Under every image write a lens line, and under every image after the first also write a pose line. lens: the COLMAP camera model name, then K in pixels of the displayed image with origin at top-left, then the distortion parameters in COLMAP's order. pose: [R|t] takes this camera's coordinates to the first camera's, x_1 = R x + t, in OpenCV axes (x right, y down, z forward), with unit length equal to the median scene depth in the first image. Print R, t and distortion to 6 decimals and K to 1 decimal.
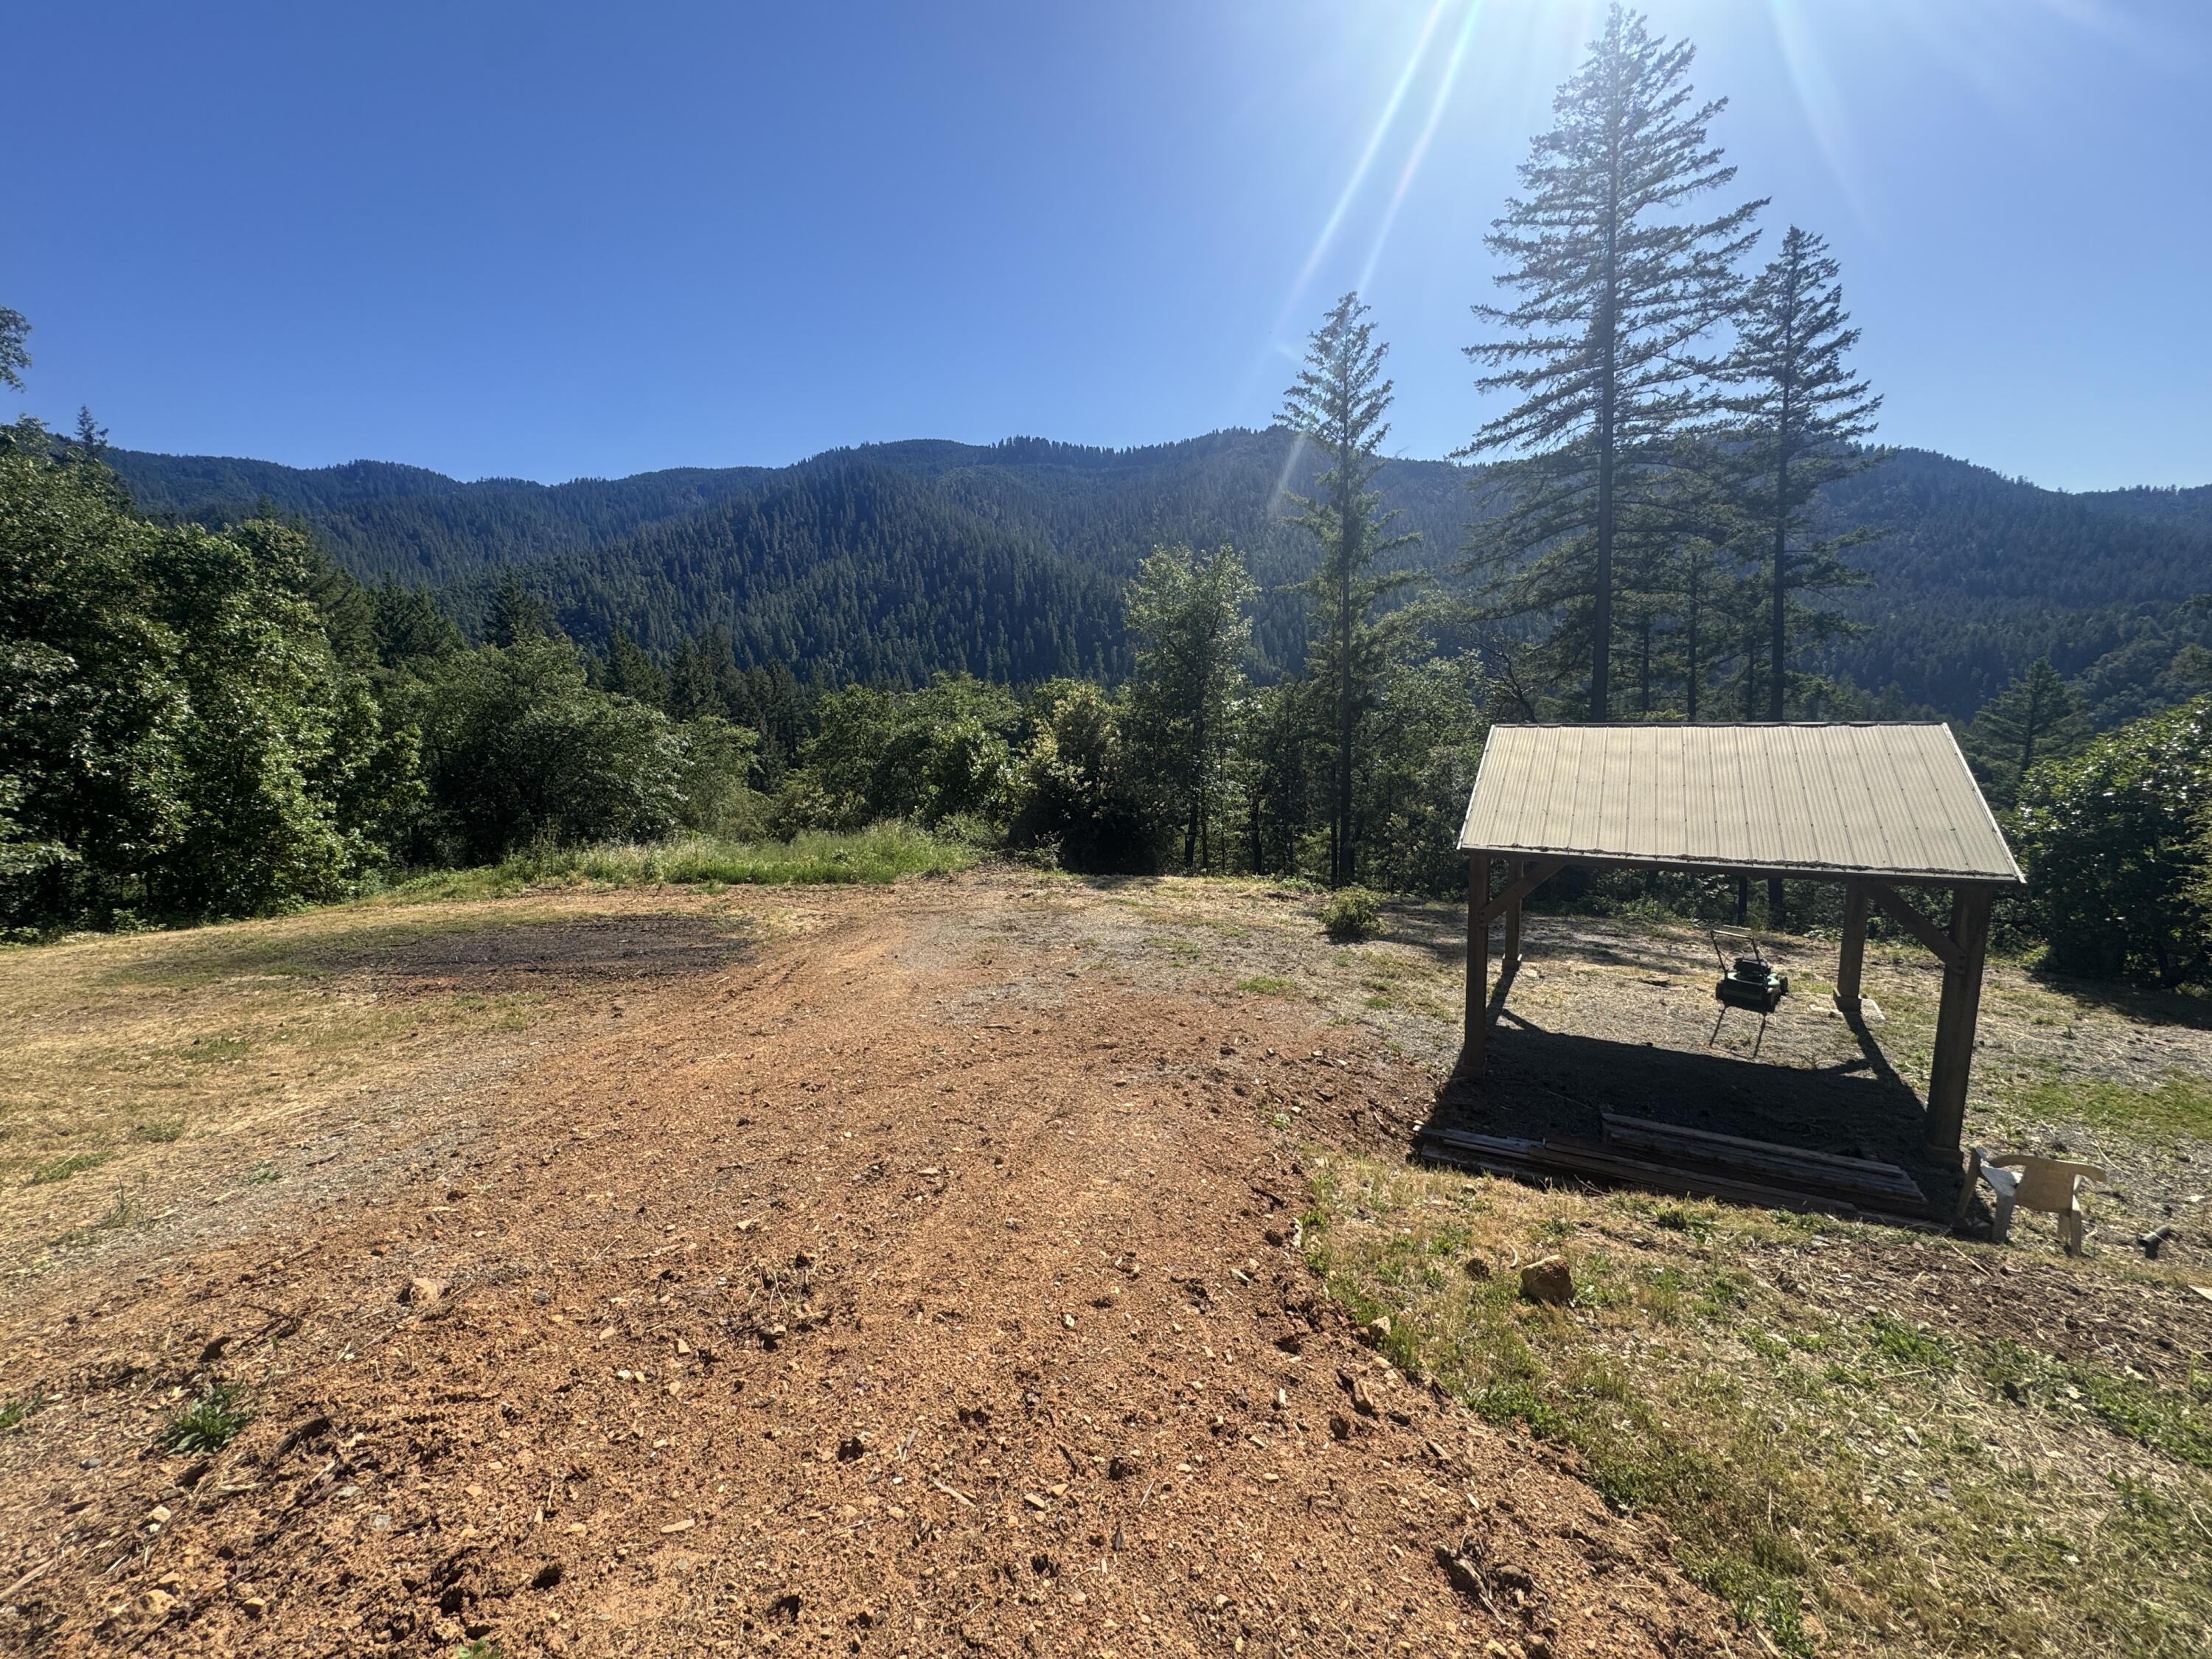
lens RADIAL K [[883.3, 0, 1106.5], [0, 883.3, 827.2], [0, 0, 1]] dist [0.000699, 0.000713]
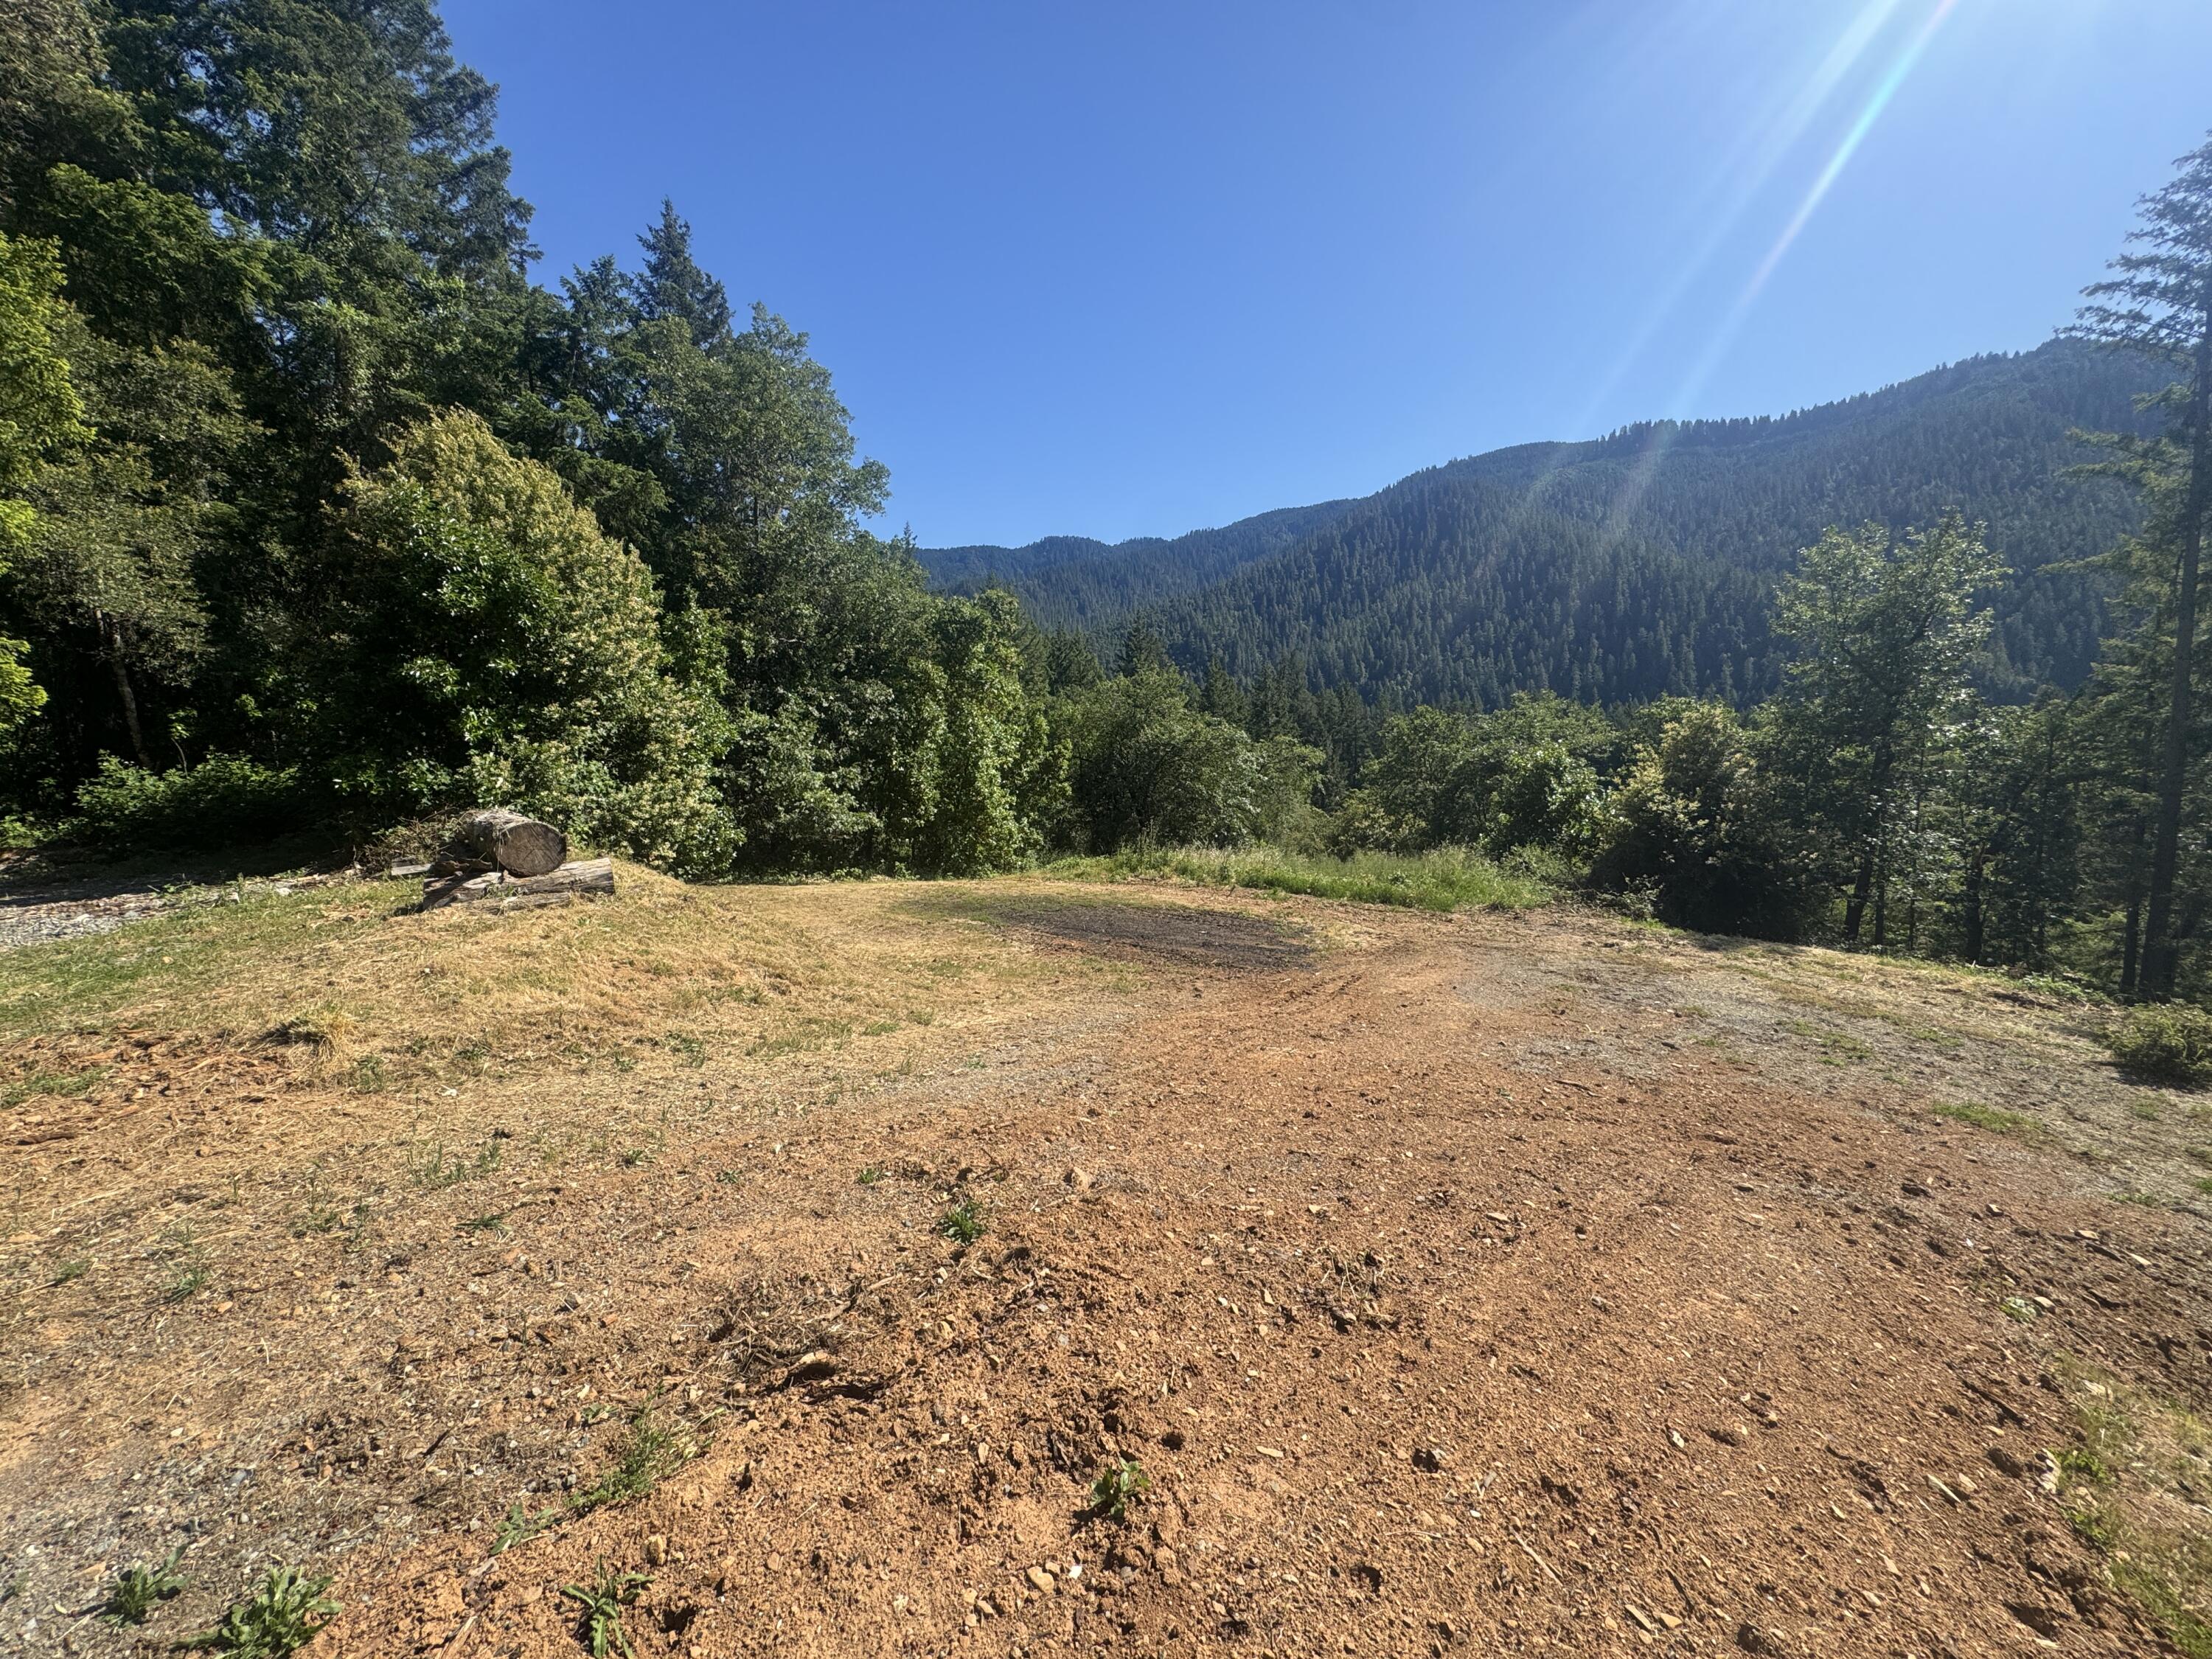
lens RADIAL K [[885.1, 0, 1107.0], [0, 885.1, 825.7], [0, 0, 1]] dist [-0.000051, 0.000418]
pose [[0.818493, 0.071208, -0.570087, -0.004851], [-0.086214, 0.996276, 0.000663, 0.001370], [0.568011, 0.048607, 0.821584, -0.004894]]
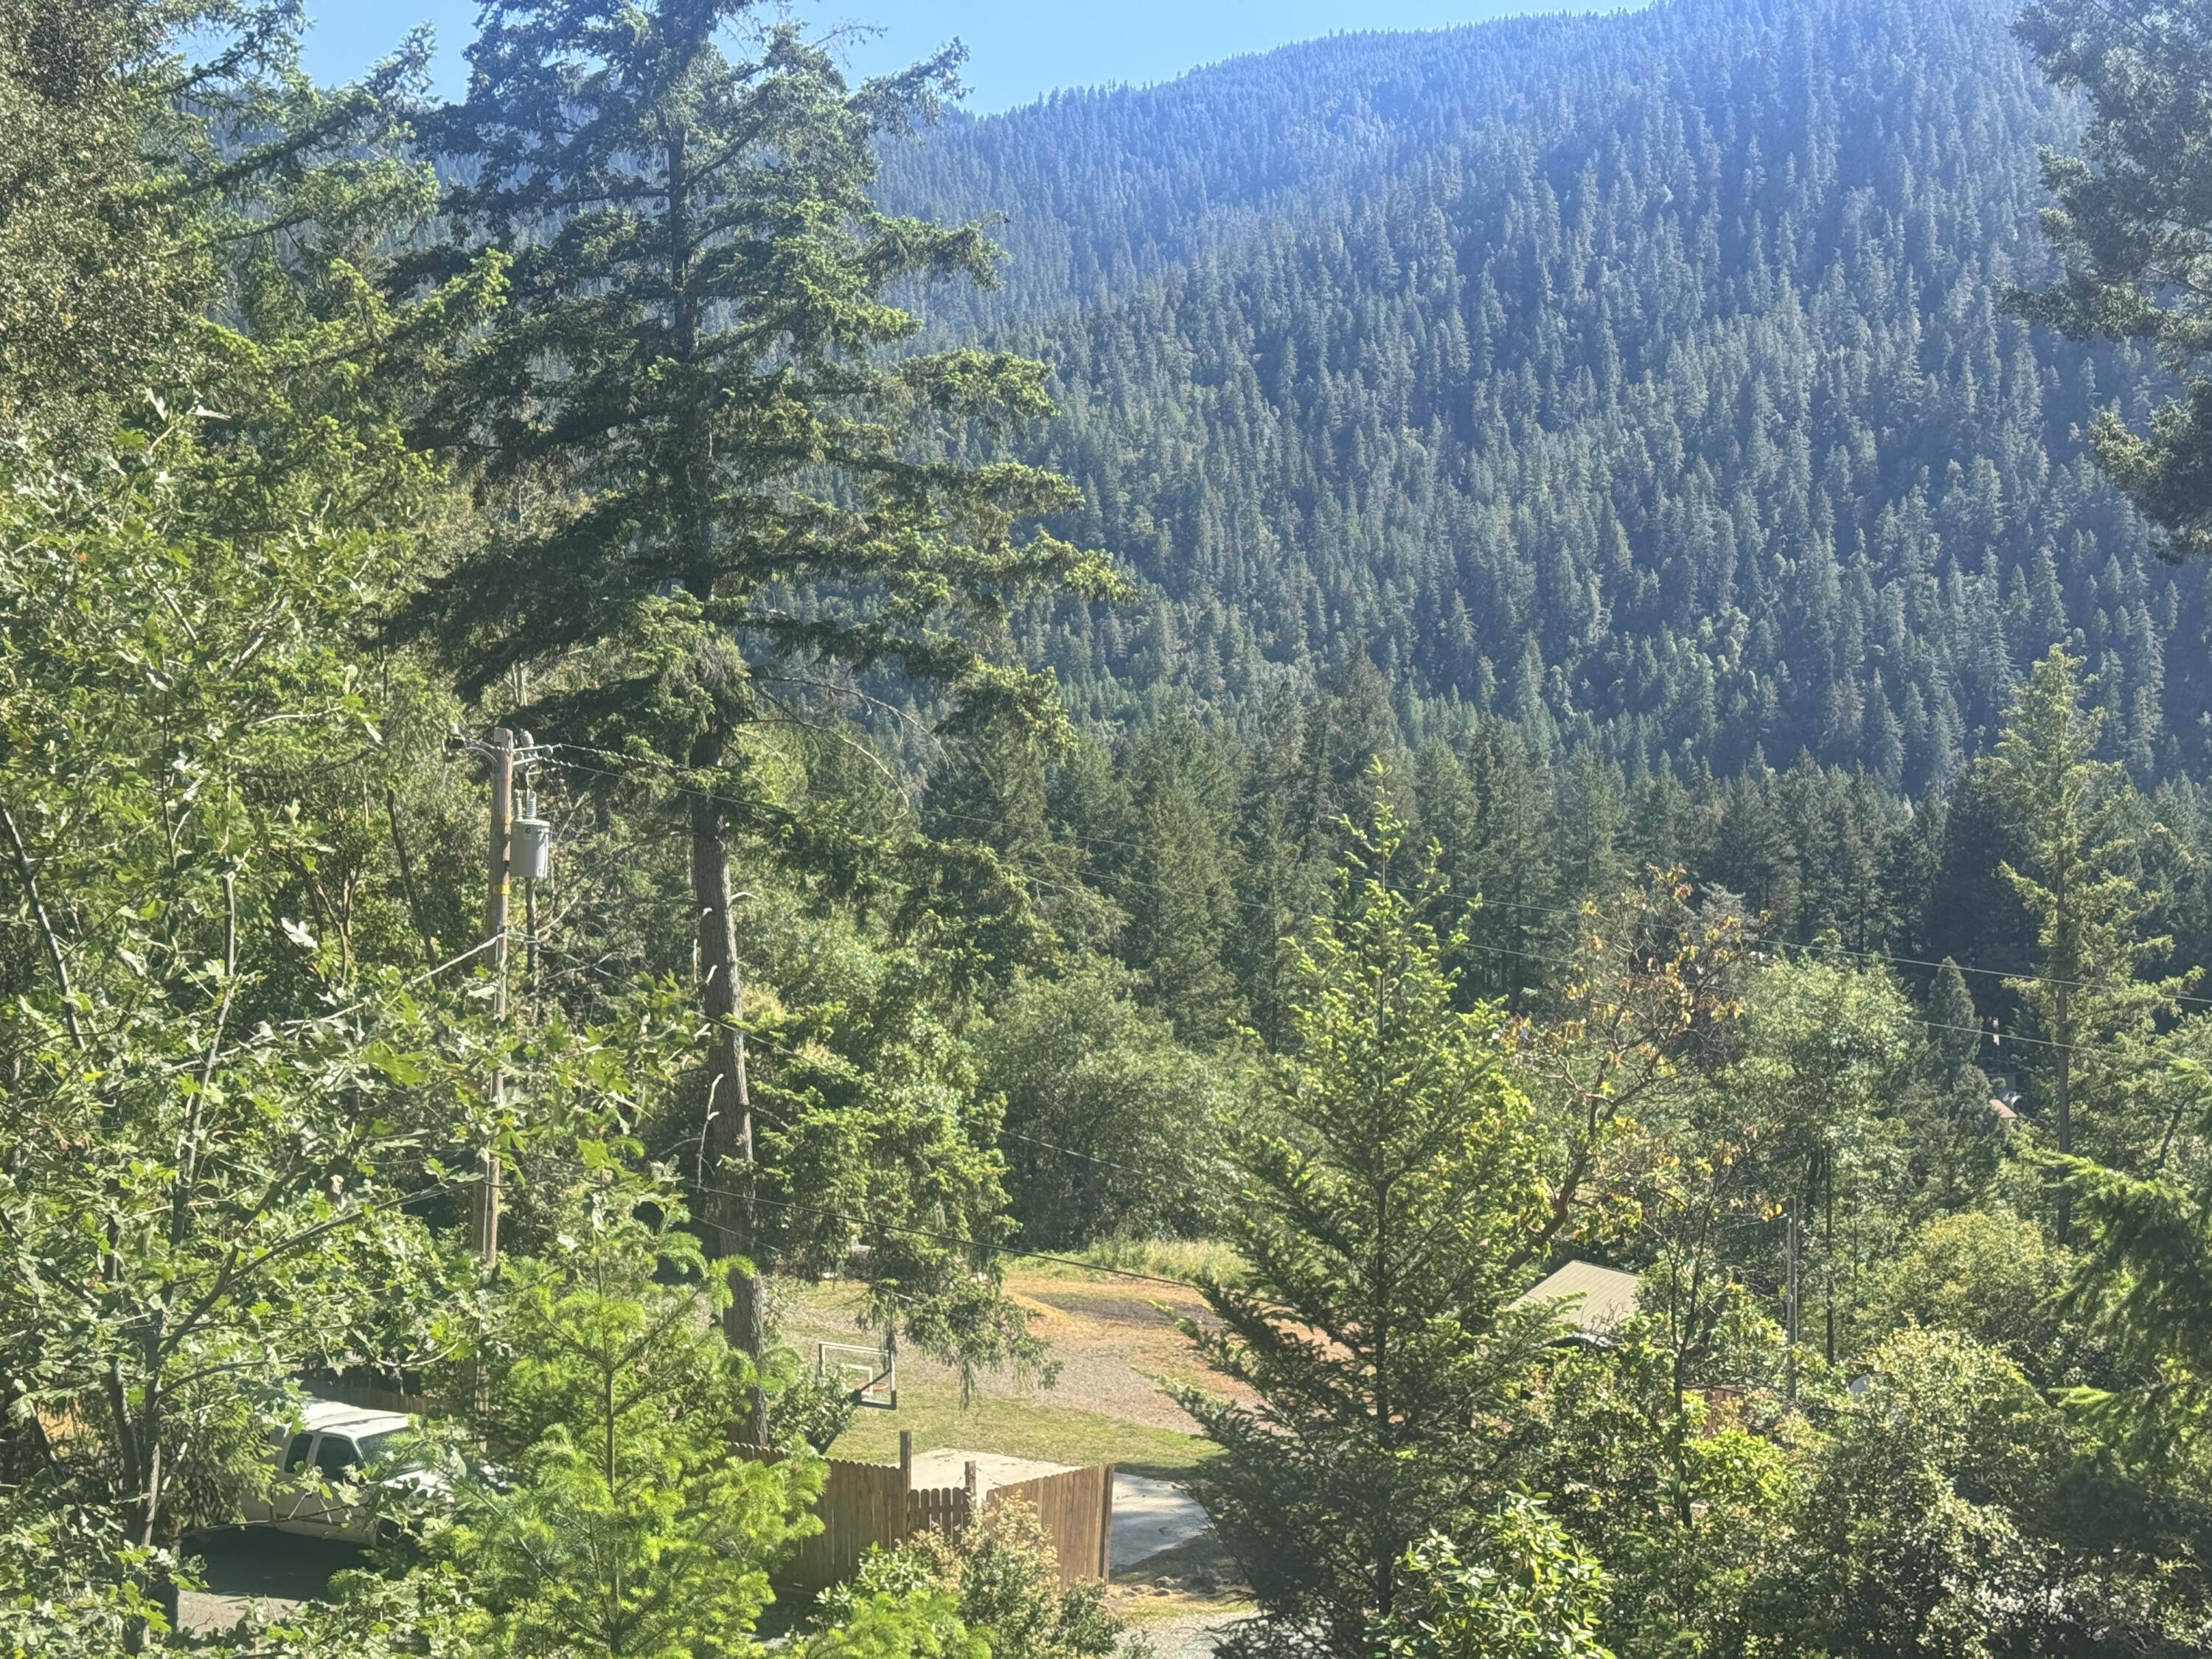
lens RADIAL K [[3086.7, 0, 1106.0], [0, 3086.7, 829.5], [0, 0, 1]] dist [0.153931, -0.056817]
pose [[0.879055, 0.048081, -0.474289, 1.061420], [-0.102364, 0.990732, -0.089290, -0.115812], [0.465600, 0.127041, 0.875829, -2.239565]]
